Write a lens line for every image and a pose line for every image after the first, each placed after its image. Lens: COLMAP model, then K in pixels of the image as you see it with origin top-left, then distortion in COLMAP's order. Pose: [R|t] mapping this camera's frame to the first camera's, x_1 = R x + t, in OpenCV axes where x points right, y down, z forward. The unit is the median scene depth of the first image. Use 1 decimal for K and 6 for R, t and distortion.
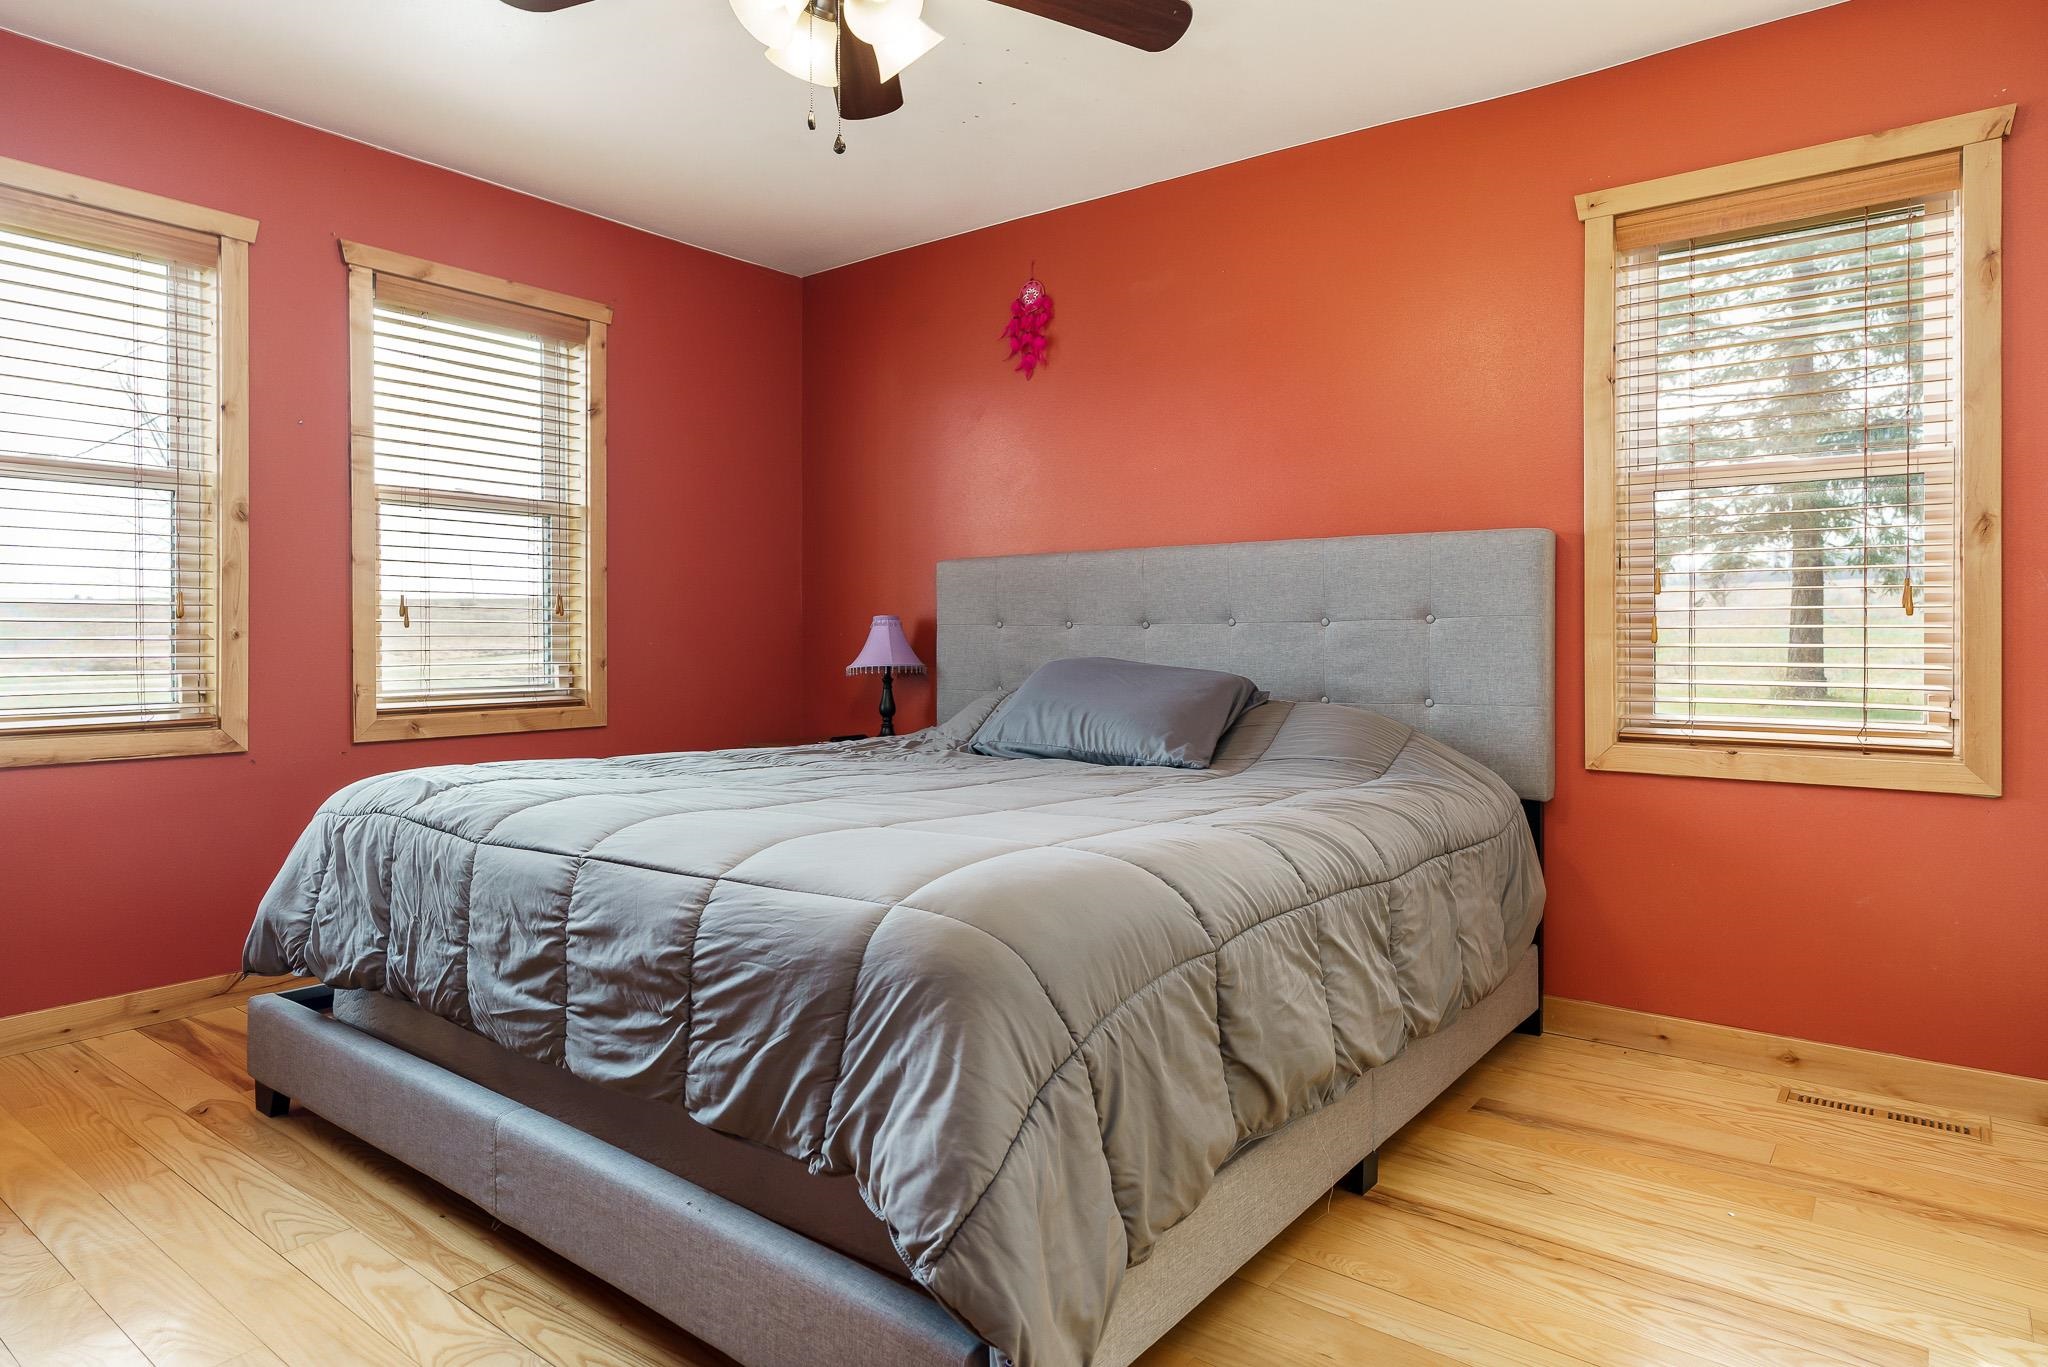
lens RADIAL K [[1199.5, 0, 1035.5], [0, 1199.5, 645.5], [0, 0, 1]] dist [-0.002951, -0.000855]
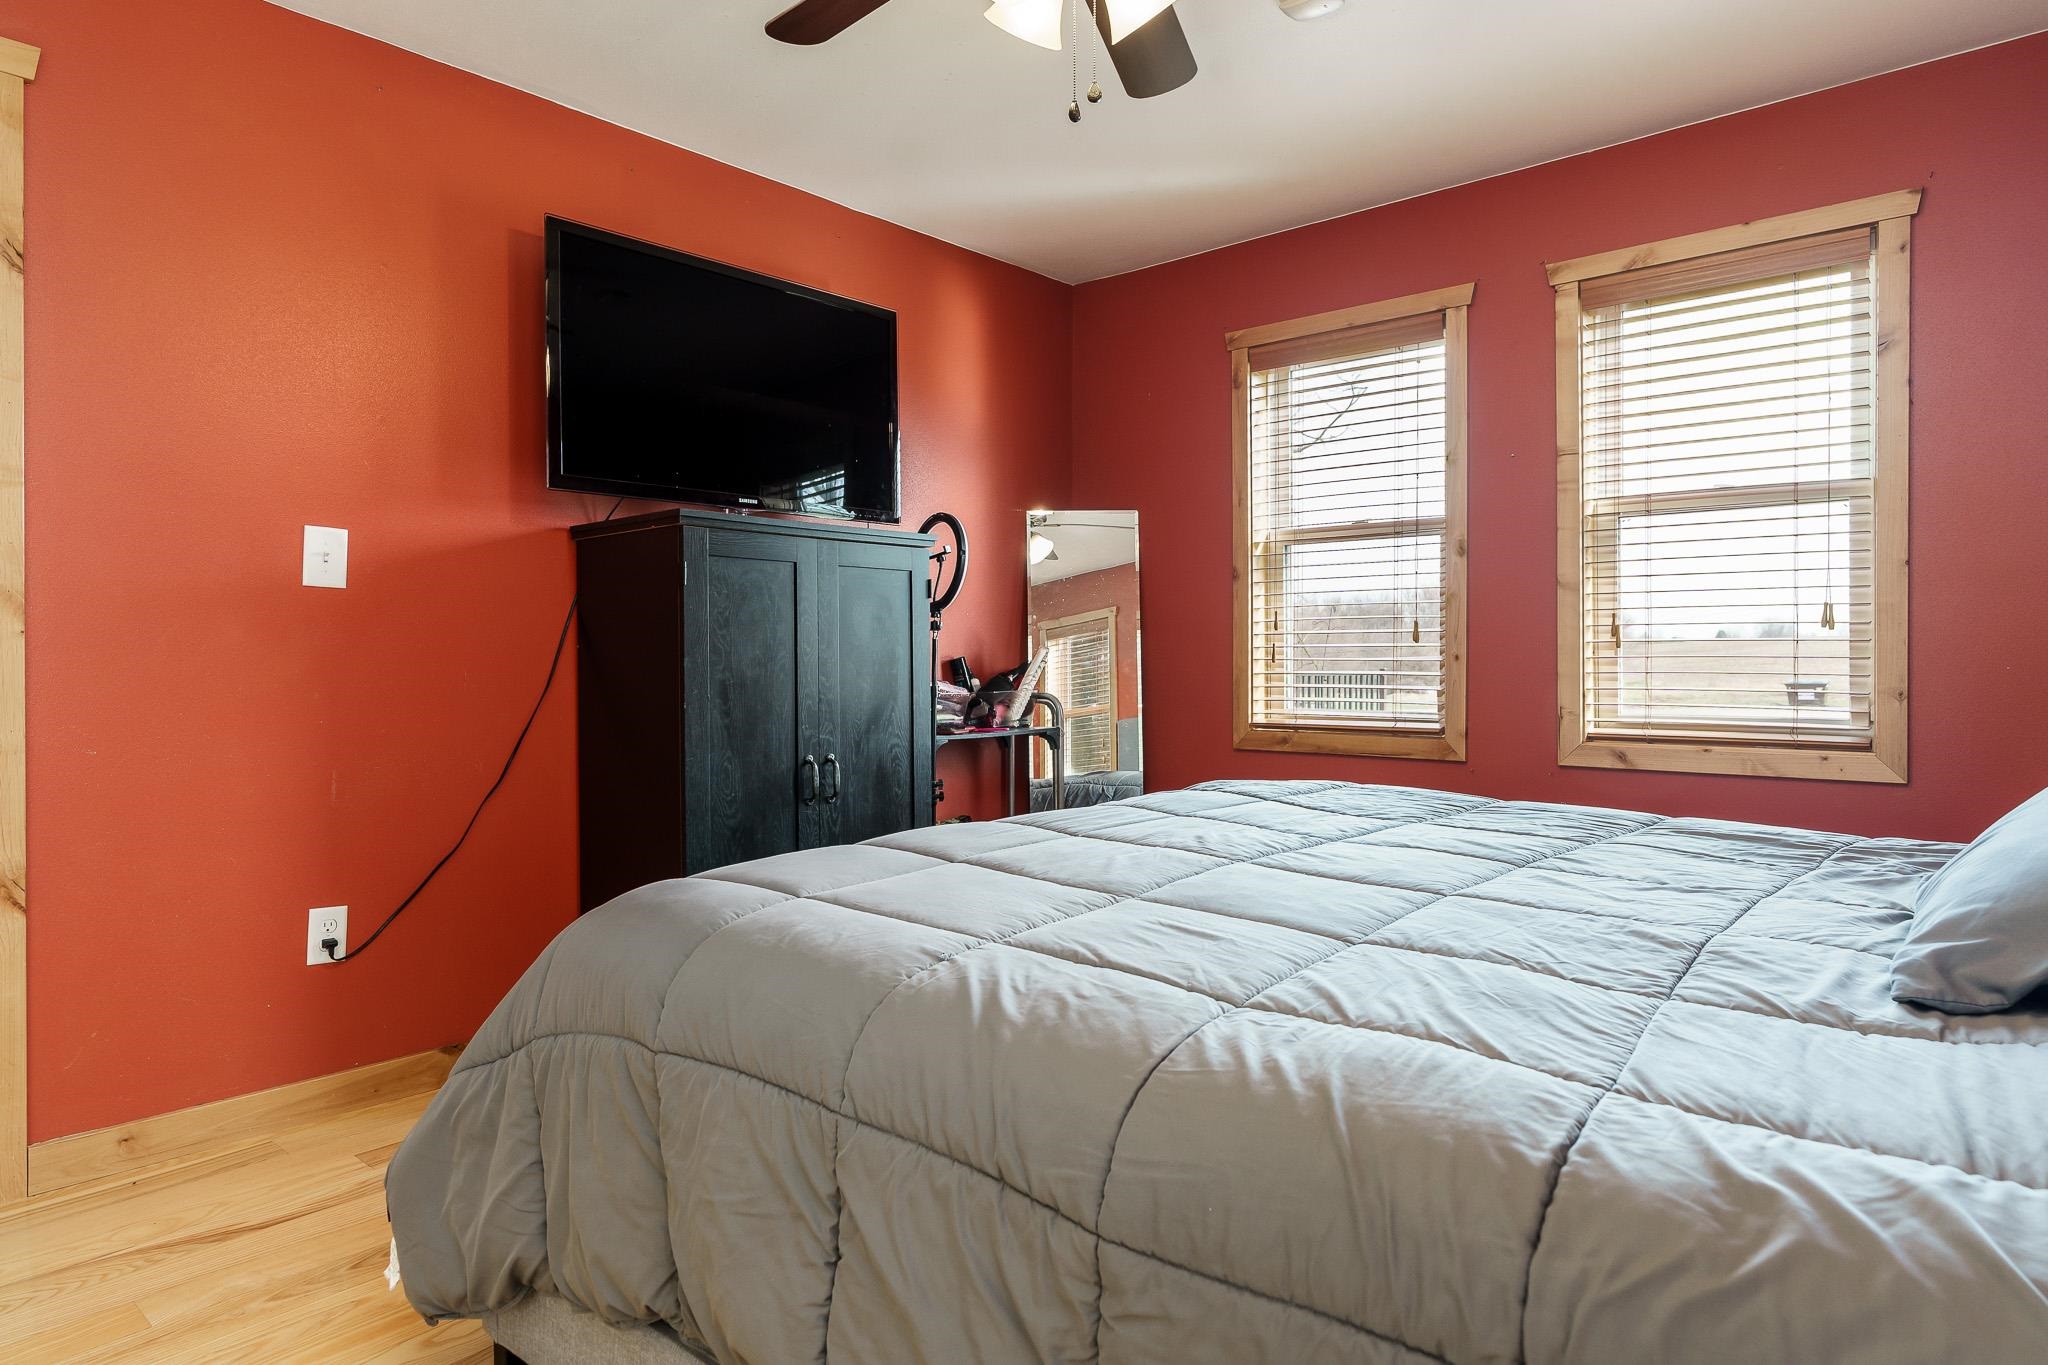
lens RADIAL K [[1199.5, 0, 1035.5], [0, 1199.5, 644.5], [0, 0, 1]] dist [-0.002951, -0.000855]
pose [[-0.056768, -0.003763, -0.998380, 0.443577], [-0.002408, 0.999991, -0.003632, -0.014244], [0.998384, 0.002198, -0.056777, 0.616249]]
